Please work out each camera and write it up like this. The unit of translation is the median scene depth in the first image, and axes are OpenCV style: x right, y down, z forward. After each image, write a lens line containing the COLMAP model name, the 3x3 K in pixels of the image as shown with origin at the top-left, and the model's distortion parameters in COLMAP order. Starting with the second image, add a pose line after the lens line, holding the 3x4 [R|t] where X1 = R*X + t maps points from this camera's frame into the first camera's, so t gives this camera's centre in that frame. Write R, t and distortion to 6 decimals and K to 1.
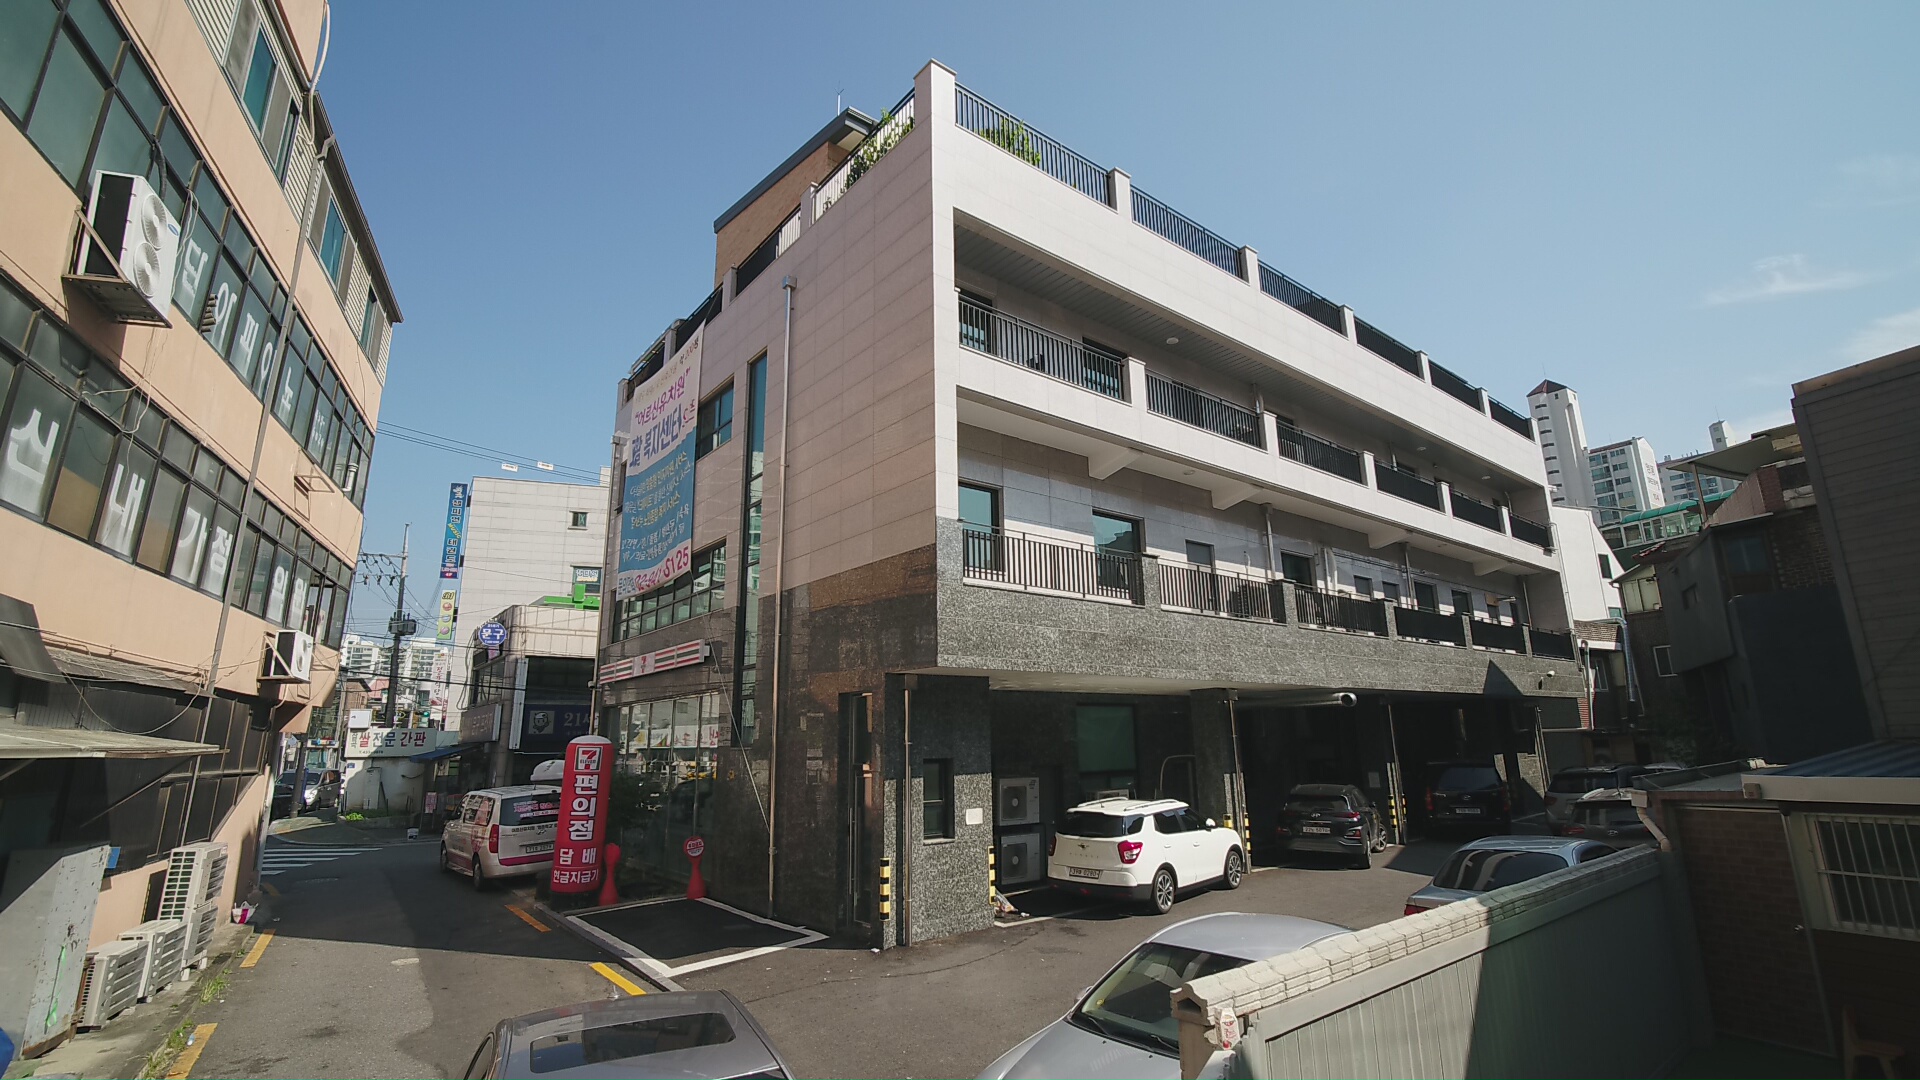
lens RADIAL K [[856.8, 0, 960.0], [0, 856.8, 540.0], [0, 0, 1]] dist [-0.017376, -0.000152]
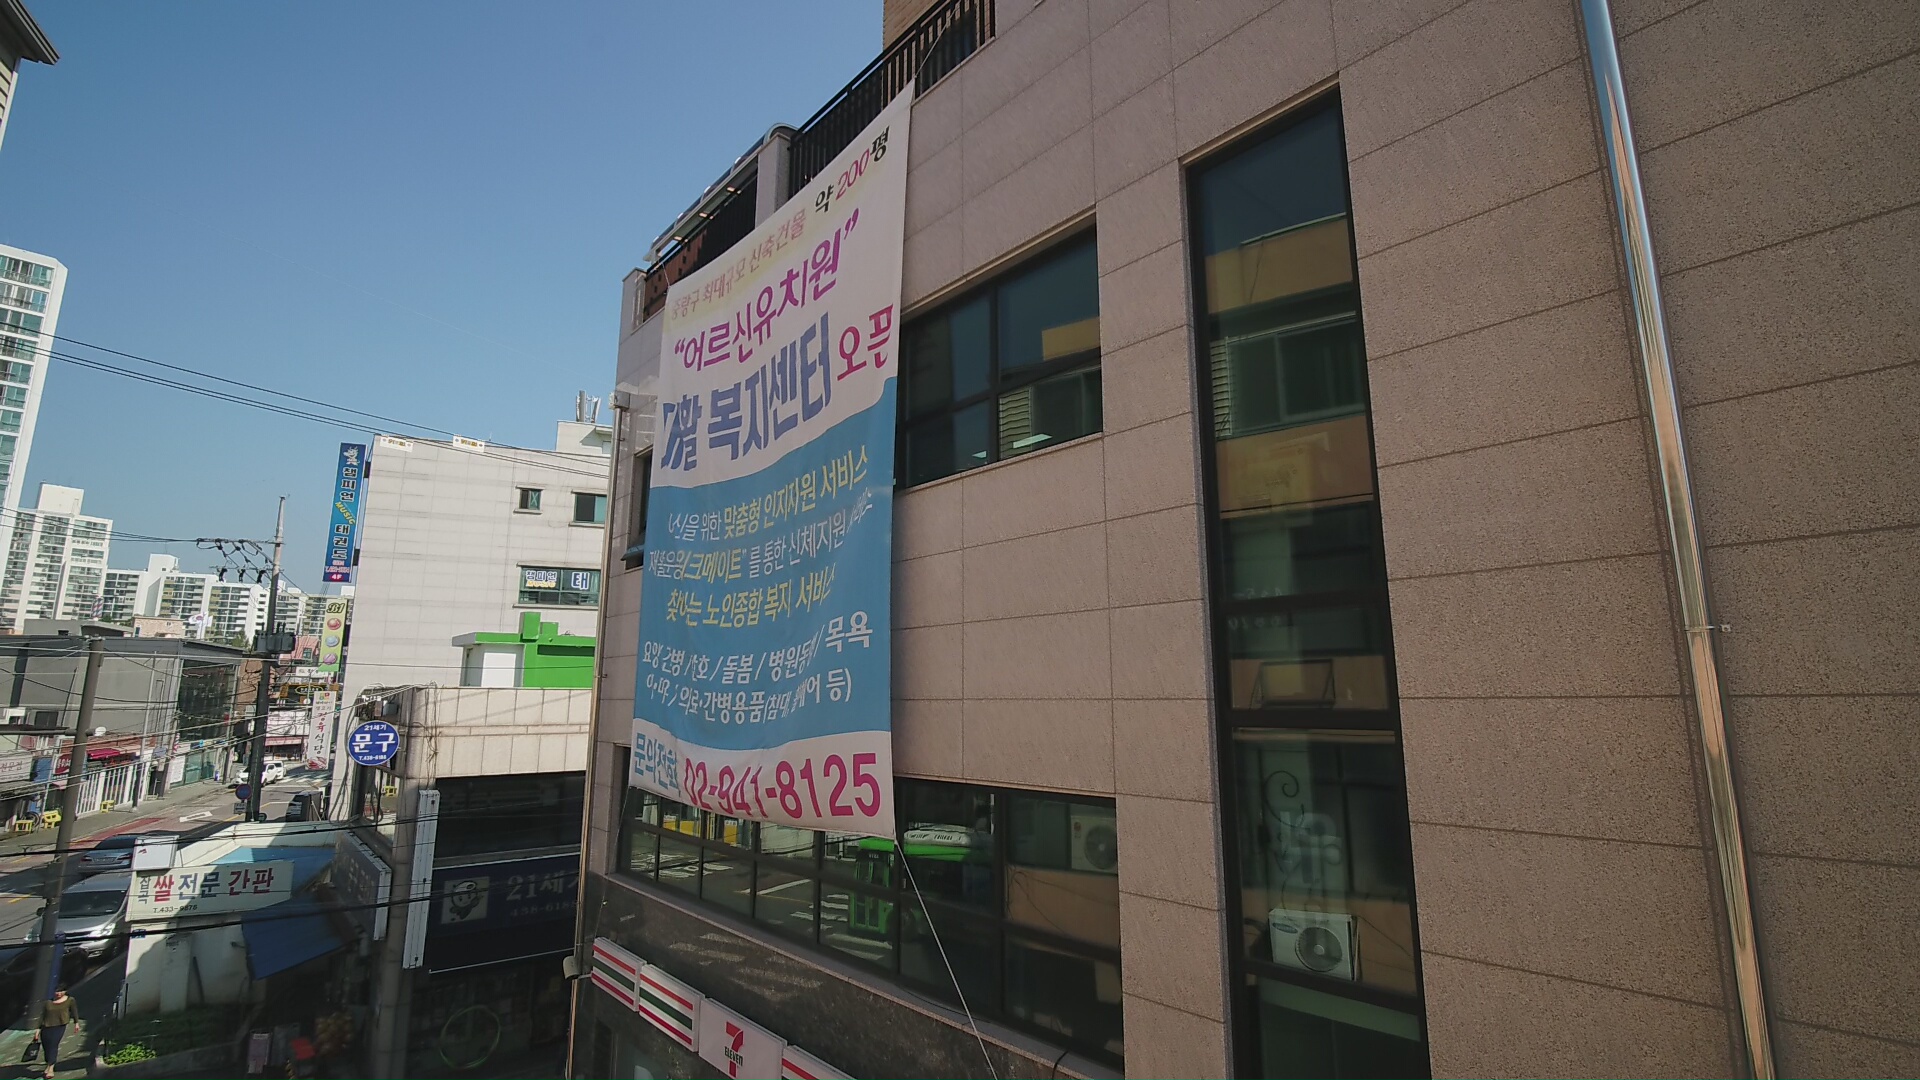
lens RADIAL K [[856.8, 0, 960.0], [0, 856.8, 540.0], [0, 0, 1]] dist [-0.017376, -0.000152]
pose [[0.998235, 0.025963, 0.053415, -0.184276], [-0.028685, 0.998295, 0.050837, -0.053415], [-0.052004, -0.052280, 0.997277, 0.399164]]
